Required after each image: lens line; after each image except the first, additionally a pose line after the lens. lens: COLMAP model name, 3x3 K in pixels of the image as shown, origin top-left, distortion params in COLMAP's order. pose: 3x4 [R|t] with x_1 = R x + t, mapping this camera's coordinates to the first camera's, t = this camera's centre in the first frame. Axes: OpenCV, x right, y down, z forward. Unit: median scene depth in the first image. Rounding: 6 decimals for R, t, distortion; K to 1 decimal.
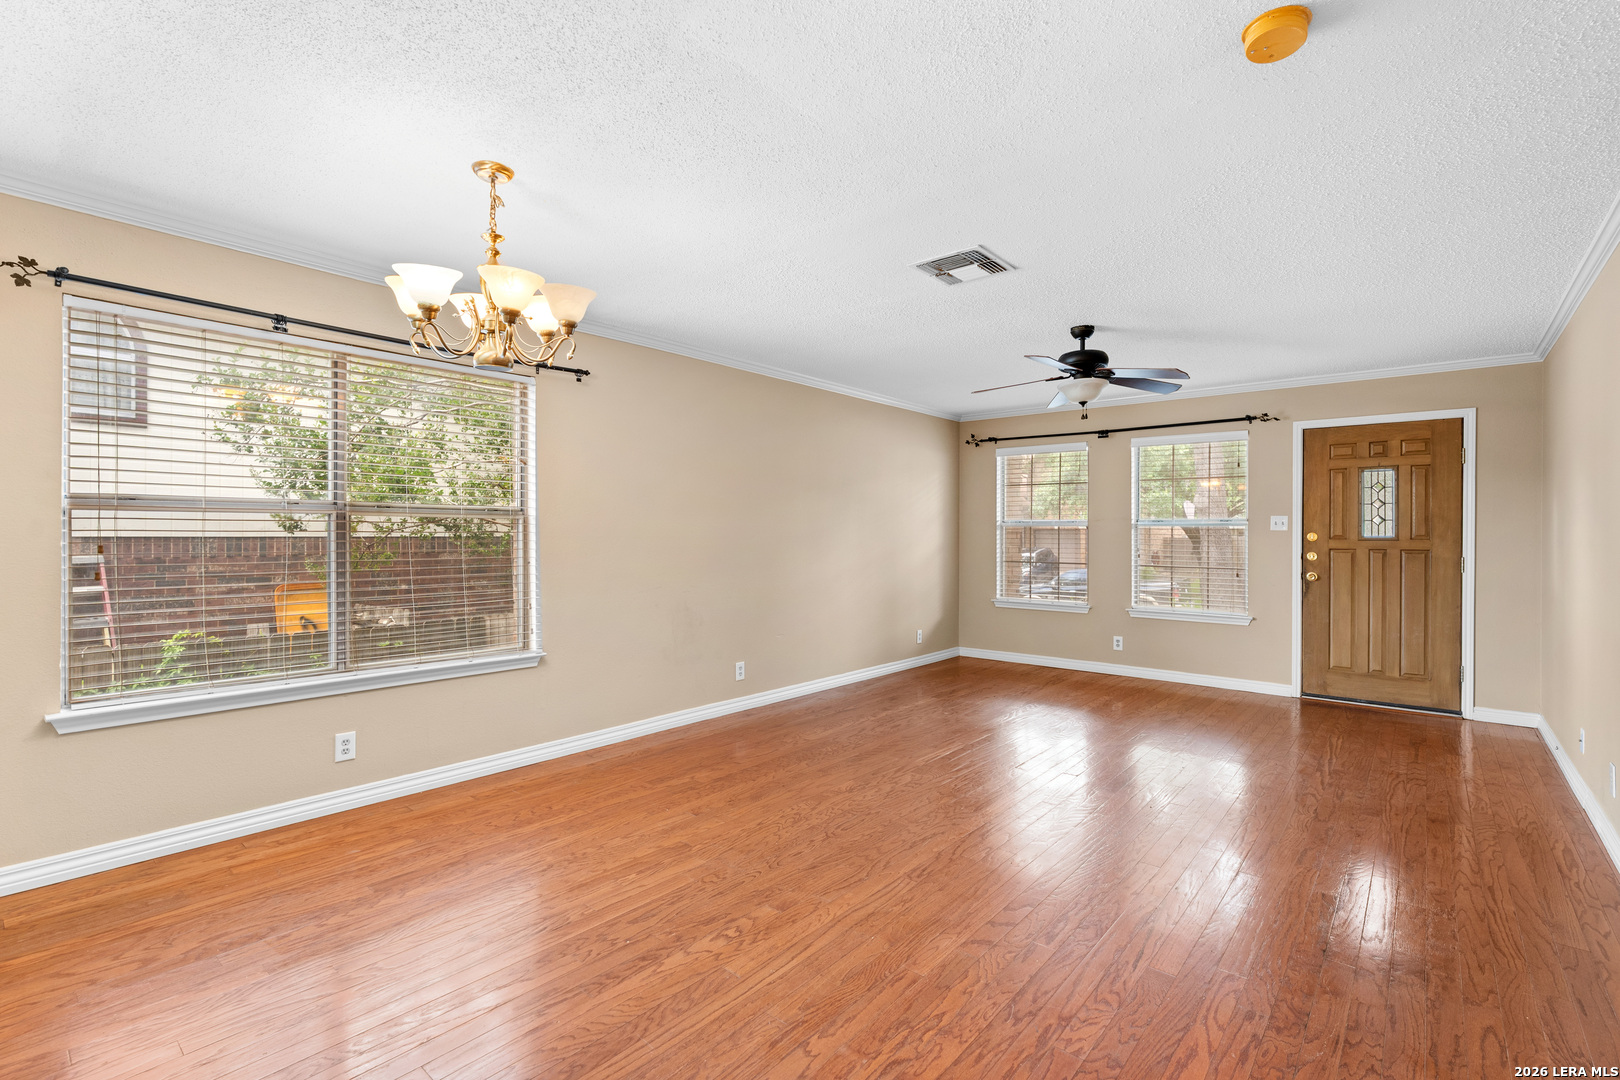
lens RADIAL K [[734.5, 0, 807.7], [0, 734.5, 538.2], [0, 0, 1]] dist [-0.009597, 0.003748]
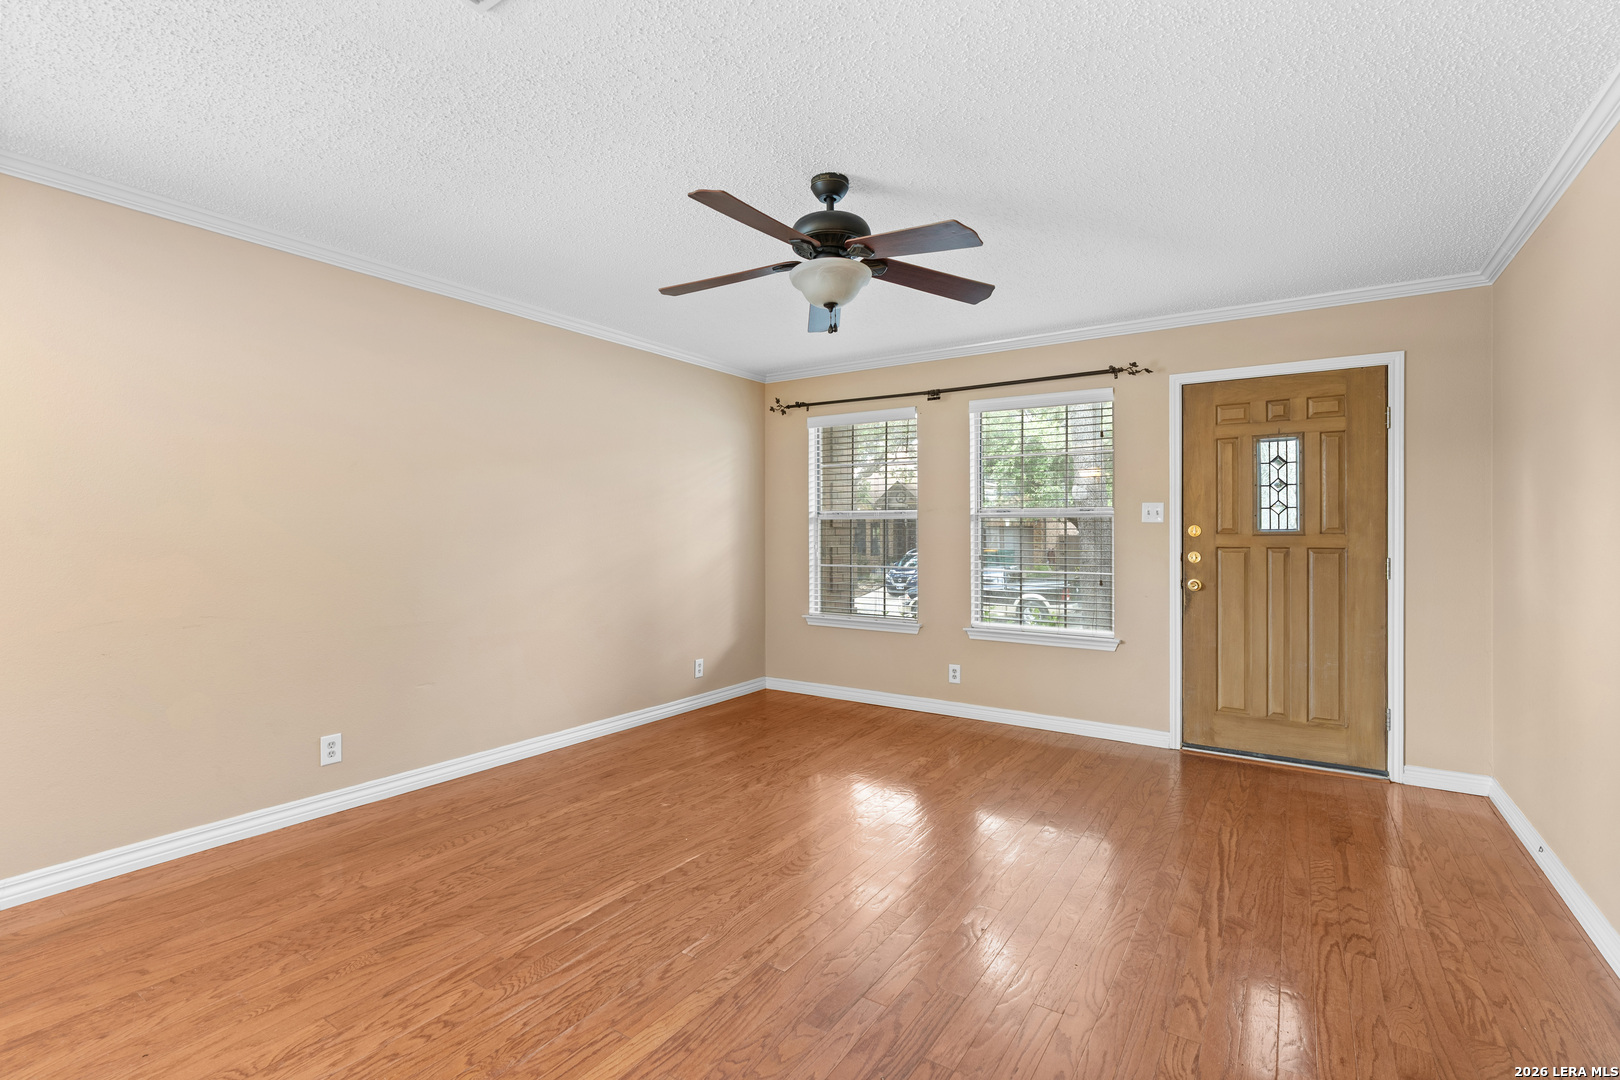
lens RADIAL K [[734.5, 0, 810.0], [0, 734.5, 535.0], [0, 0, 1]] dist [-0.009597, 0.003748]
pose [[0.993350, -0.003263, 0.115090, 0.234436], [0.003600, 0.999990, -0.002726, 0.003133], [-0.115080, 0.003123, 0.993351, 0.332253]]
